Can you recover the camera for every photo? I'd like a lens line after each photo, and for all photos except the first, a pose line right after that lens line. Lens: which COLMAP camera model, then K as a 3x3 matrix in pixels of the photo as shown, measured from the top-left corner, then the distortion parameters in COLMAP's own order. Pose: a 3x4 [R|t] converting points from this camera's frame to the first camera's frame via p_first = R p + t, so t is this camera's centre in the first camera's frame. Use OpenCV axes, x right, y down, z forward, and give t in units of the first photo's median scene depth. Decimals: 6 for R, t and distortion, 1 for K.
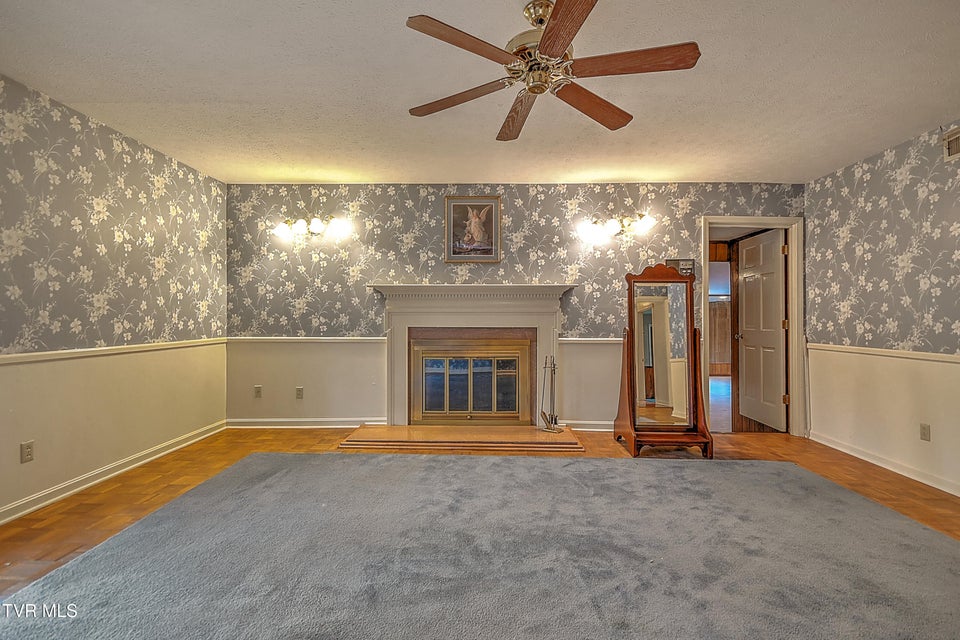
lens RADIAL K [[437.2, 0, 480.0], [0, 437.2, 320.0], [0, 0, 1]] dist [0.001256, -0.000501]
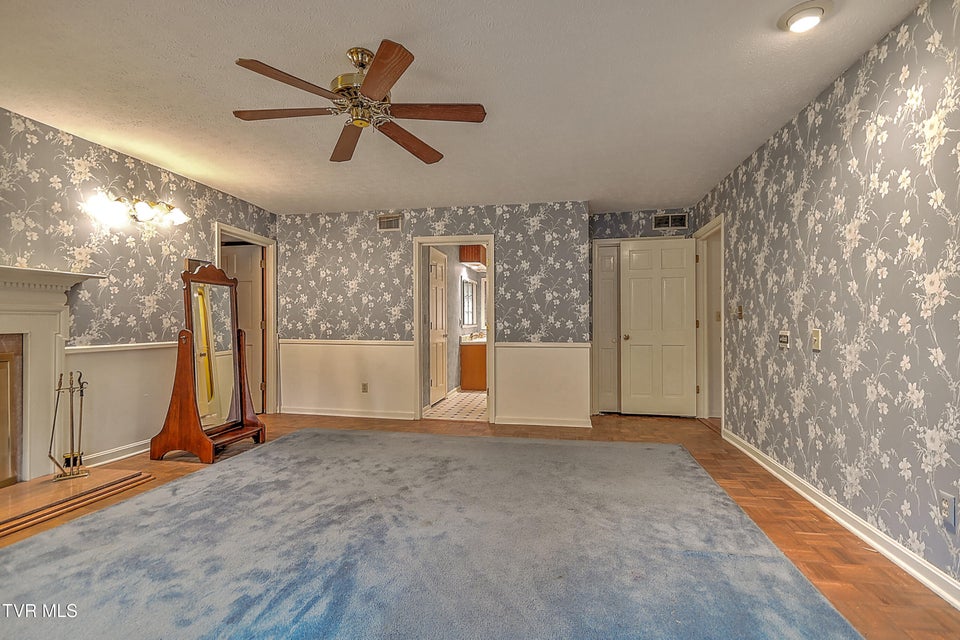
lens RADIAL K [[437.2, 0, 480.0], [0, 437.2, 320.0], [0, 0, 1]] dist [0.001256, -0.000501]
pose [[0.151200, 0.001932, 0.988501, -0.437280], [0.002375, 0.999994, -0.002317, 0.000371], [-0.988500, 0.002698, 0.151195, 0.227638]]
